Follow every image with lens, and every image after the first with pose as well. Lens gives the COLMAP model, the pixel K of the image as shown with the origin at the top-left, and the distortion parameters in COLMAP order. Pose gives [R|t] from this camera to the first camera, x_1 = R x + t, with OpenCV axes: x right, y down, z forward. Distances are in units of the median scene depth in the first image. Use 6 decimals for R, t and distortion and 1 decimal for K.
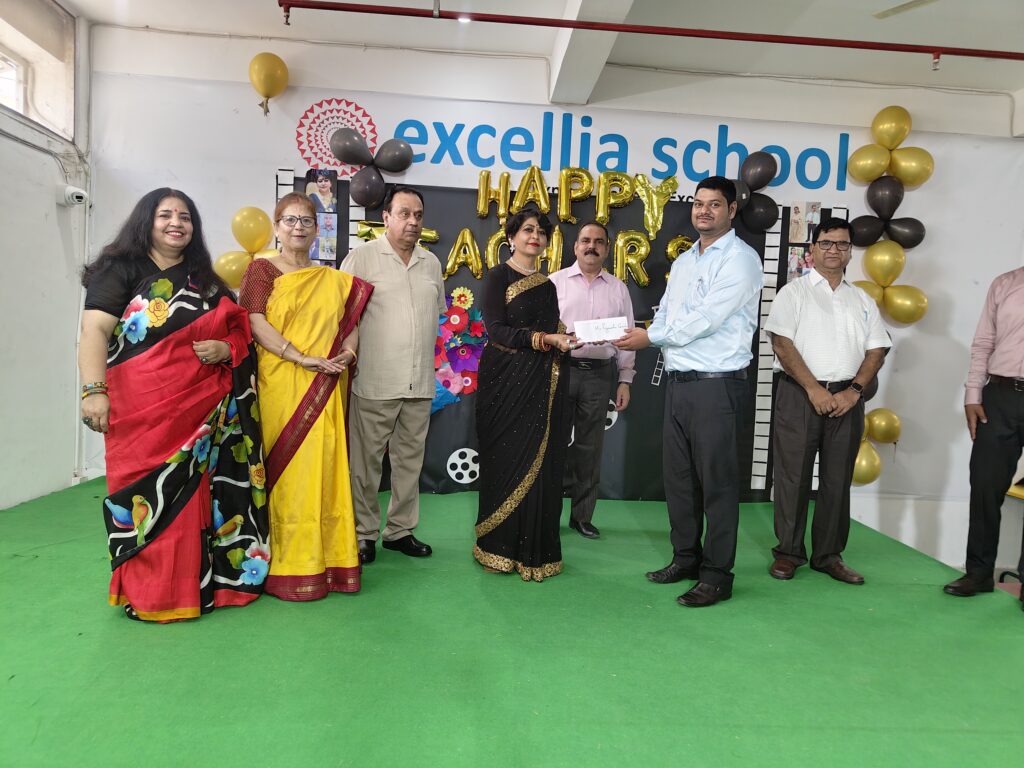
lens RADIAL K [[705.5, 0, 517.8], [0, 705.5, 384.1], [0, 0, 1]] dist [-0.007350, 0.014127]
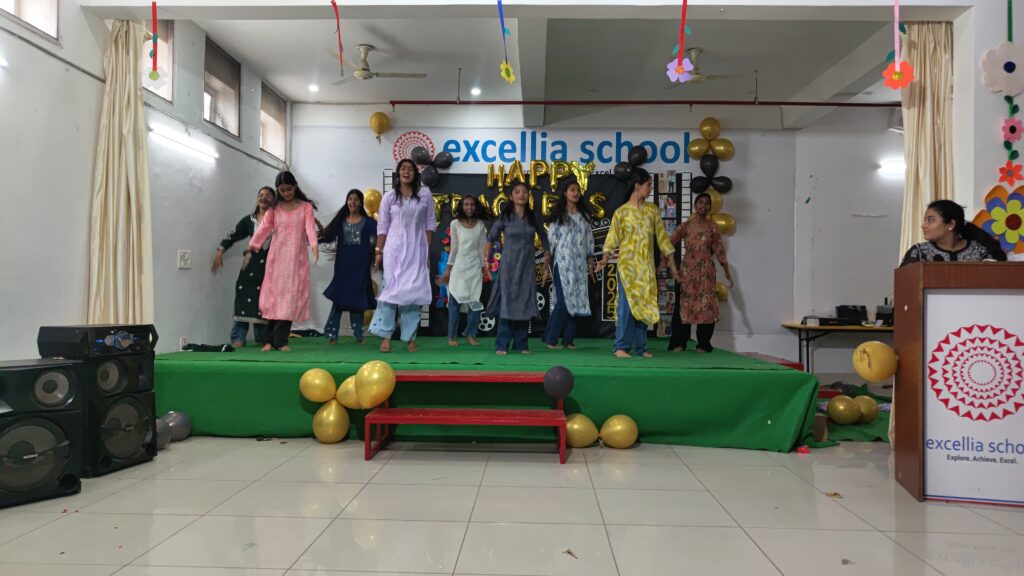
lens RADIAL K [[701.7, 0, 516.3], [0, 701.7, 289.7], [0, 0, 1]] dist [0.020942, -0.013981]
pose [[0.995178, -0.037895, -0.090474, 0.180201], [0.031522, 0.996988, -0.070866, 0.171172], [0.092887, 0.067672, 0.993374, -0.850838]]
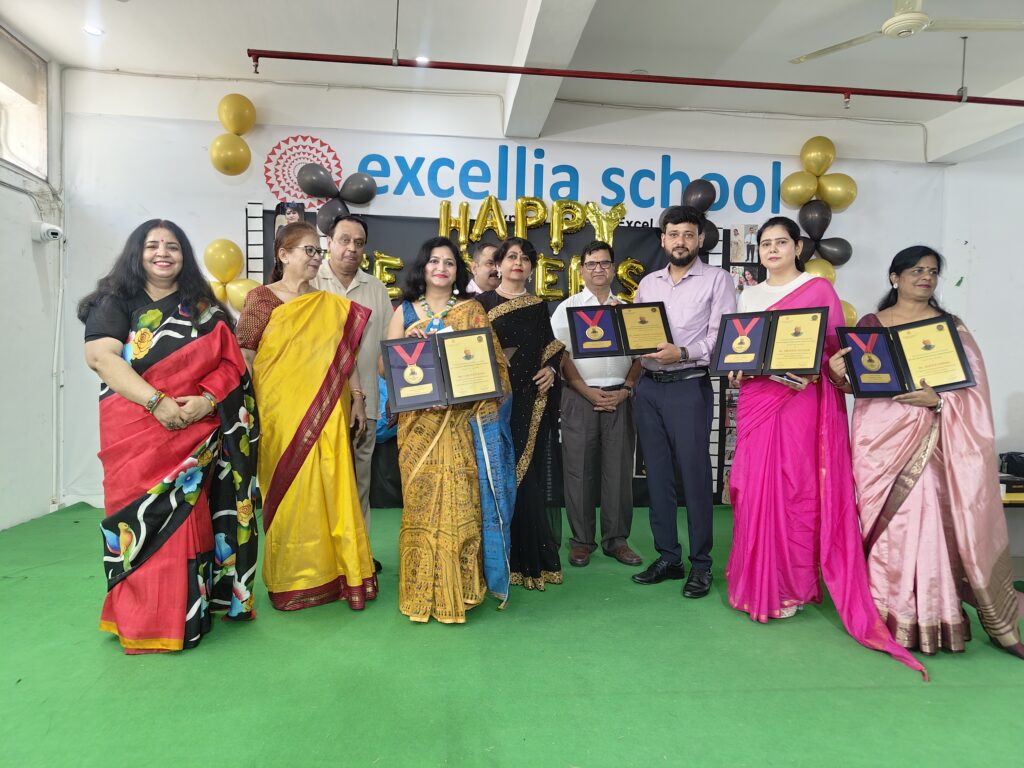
lens RADIAL K [[705.5, 0, 519.9], [0, 705.5, 385.8], [0, 0, 1]] dist [-0.007350, 0.014127]
pose [[0.998500, -0.028229, 0.046908, 0.008167], [0.029290, 0.999327, -0.022095, 0.002401], [-0.046253, 0.023436, 0.998655, -0.060174]]
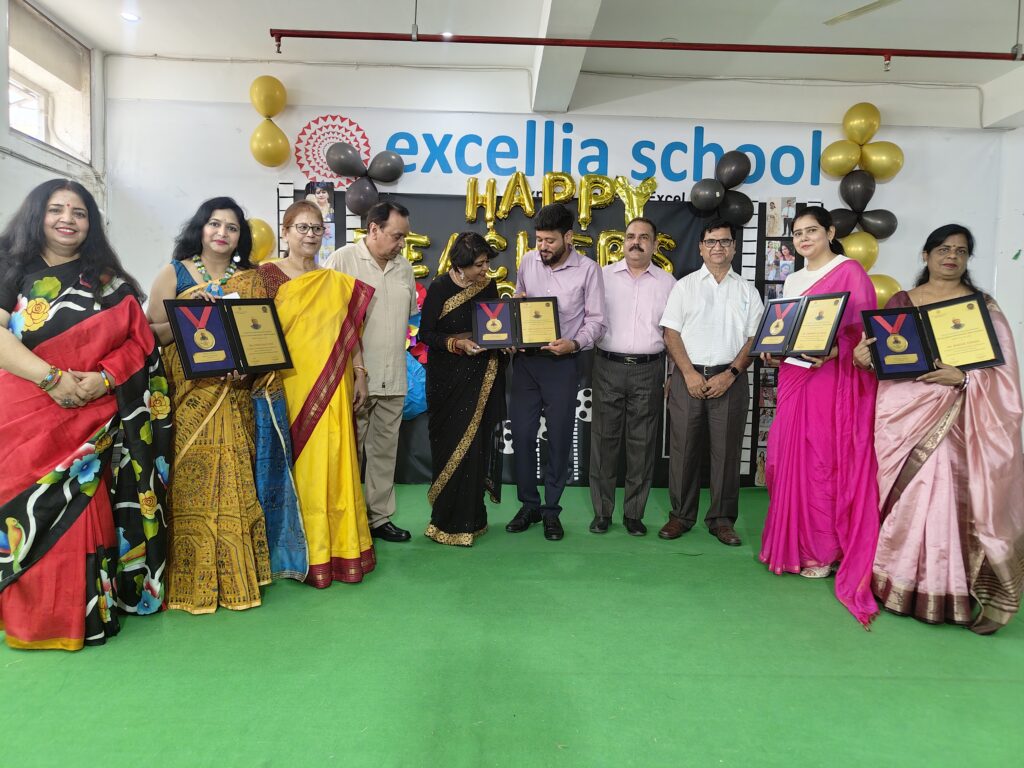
lens RADIAL K [[705.5, 0, 513.6], [0, 705.5, 379.1], [0, 0, 1]] dist [-0.007350, 0.014127]
pose [[0.999194, -0.023933, -0.032228, 0.042343], [0.023760, 0.999701, -0.005730, 0.006785], [0.032356, 0.004959, 0.999464, -0.054400]]
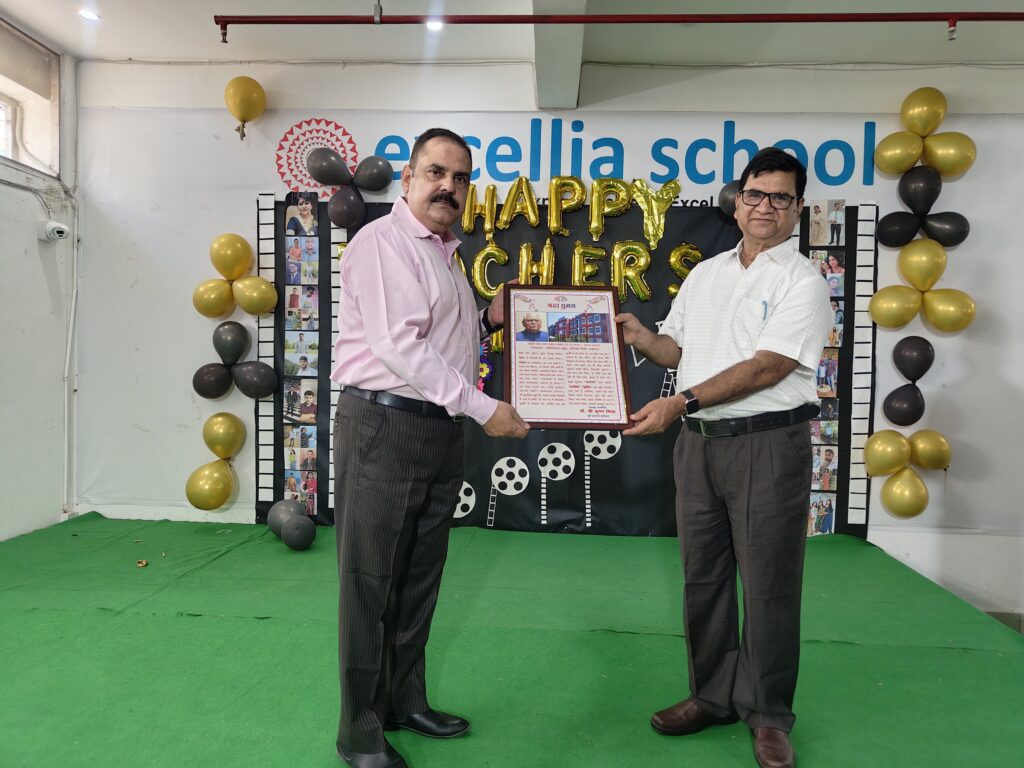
lens RADIAL K [[705.5, 0, 519.3], [0, 705.5, 375.6], [0, 0, 1]] dist [-0.007350, 0.014127]
pose [[0.993993, -0.023858, -0.106813, 0.114111], [0.020421, 0.999242, -0.033154, -0.014767], [0.107523, 0.030774, 0.993726, 0.078486]]
